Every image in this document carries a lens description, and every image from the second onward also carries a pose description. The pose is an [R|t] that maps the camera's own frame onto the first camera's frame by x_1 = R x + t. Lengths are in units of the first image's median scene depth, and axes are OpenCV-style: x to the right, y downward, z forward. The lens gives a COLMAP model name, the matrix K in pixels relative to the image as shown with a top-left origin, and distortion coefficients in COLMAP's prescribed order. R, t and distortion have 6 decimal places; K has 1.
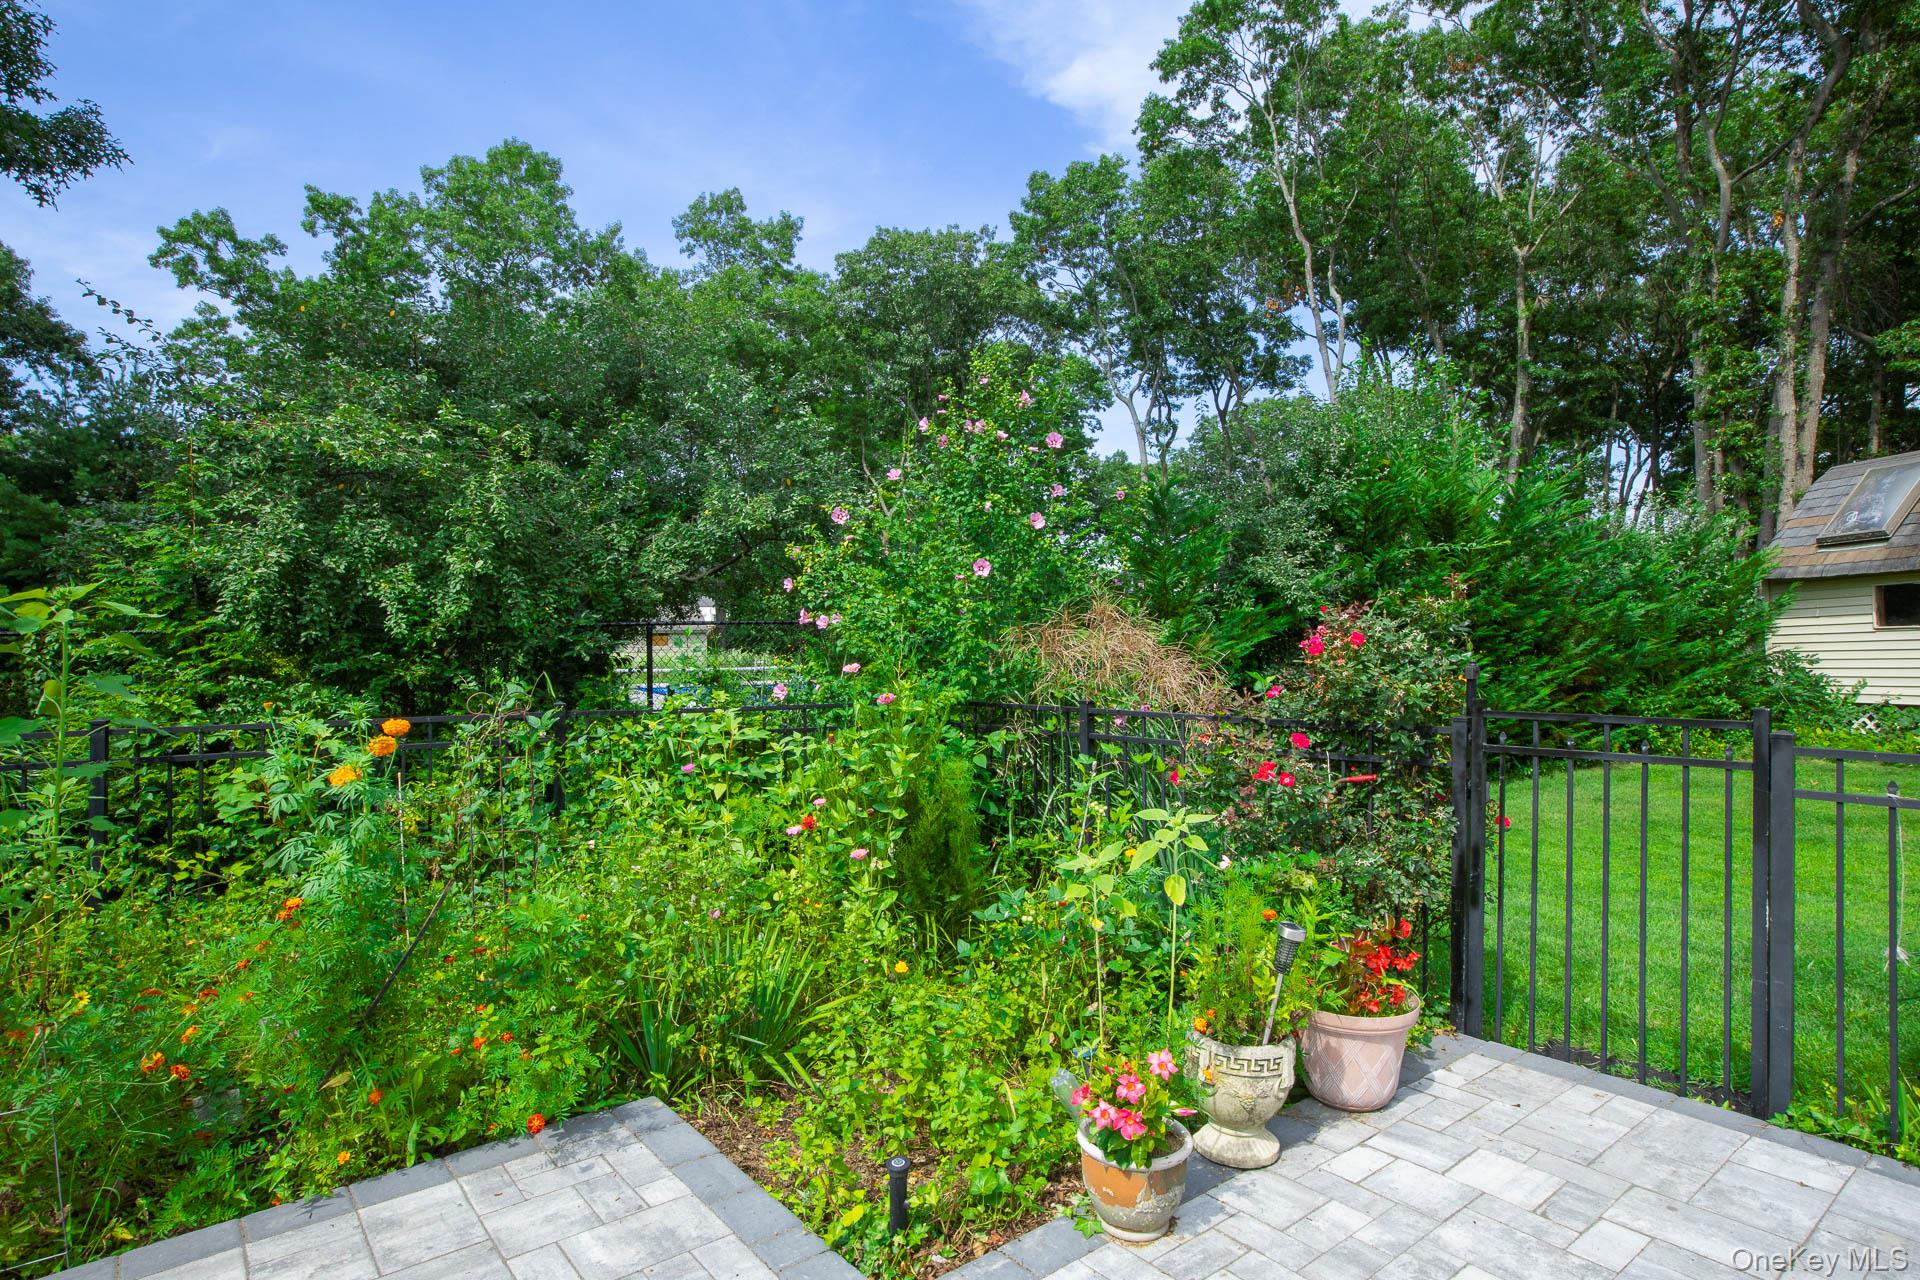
lens RADIAL K [[1018.9, 0, 960.0], [0, 1018.9, 640.0], [0, 0, 1]] dist [-0.051438, 0.033851]
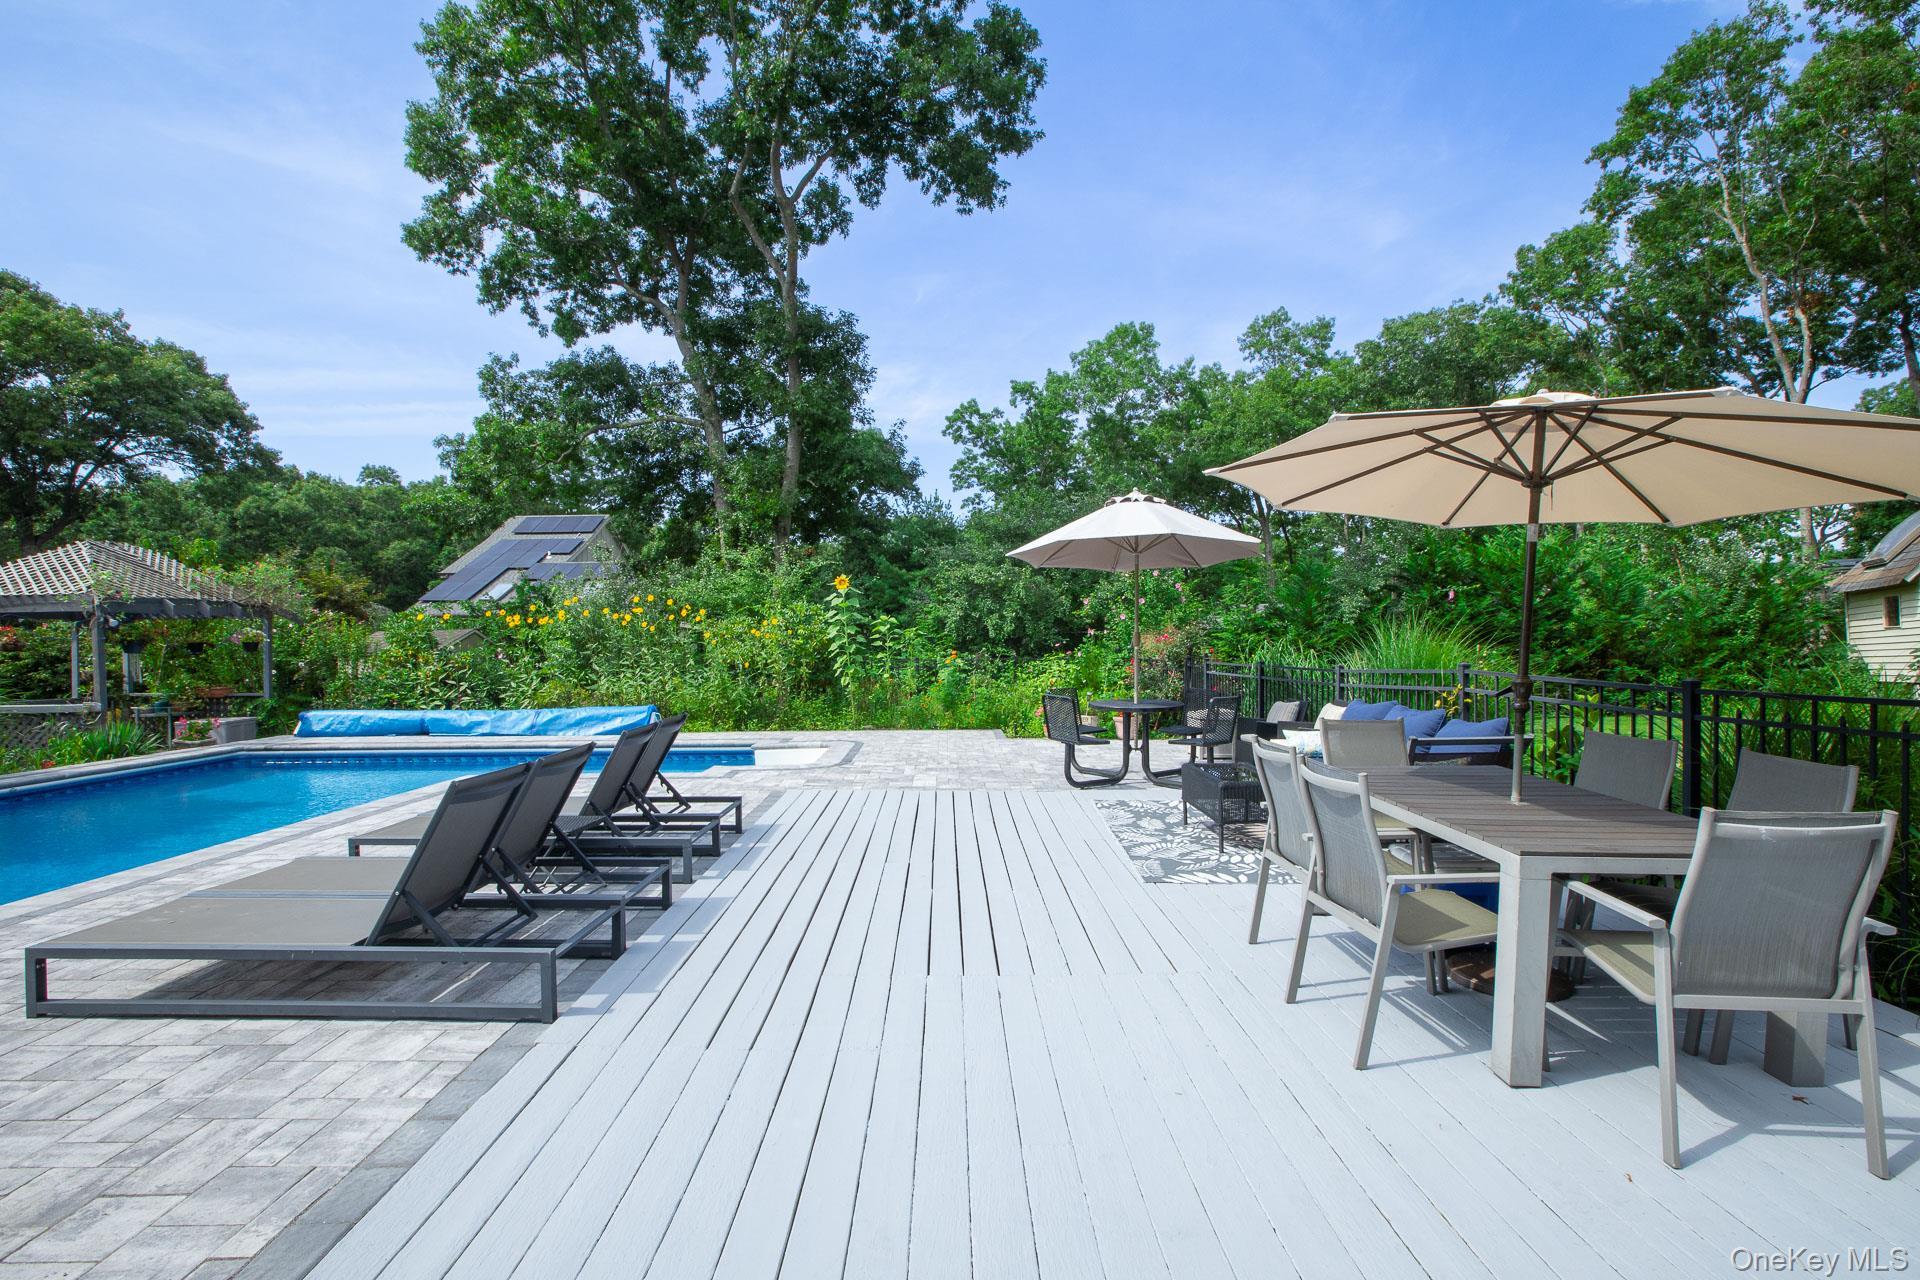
lens RADIAL K [[866.9, 0, 969.4], [0, 866.9, 651.5], [0, 0, 1]] dist [-0.047203, 0.012409]
pose [[0.790638, 0.005264, -0.612261, 0.194066], [0.002626, 0.999925, 0.011987, 0.001197], [0.612278, -0.011085, 0.790565, -0.218977]]
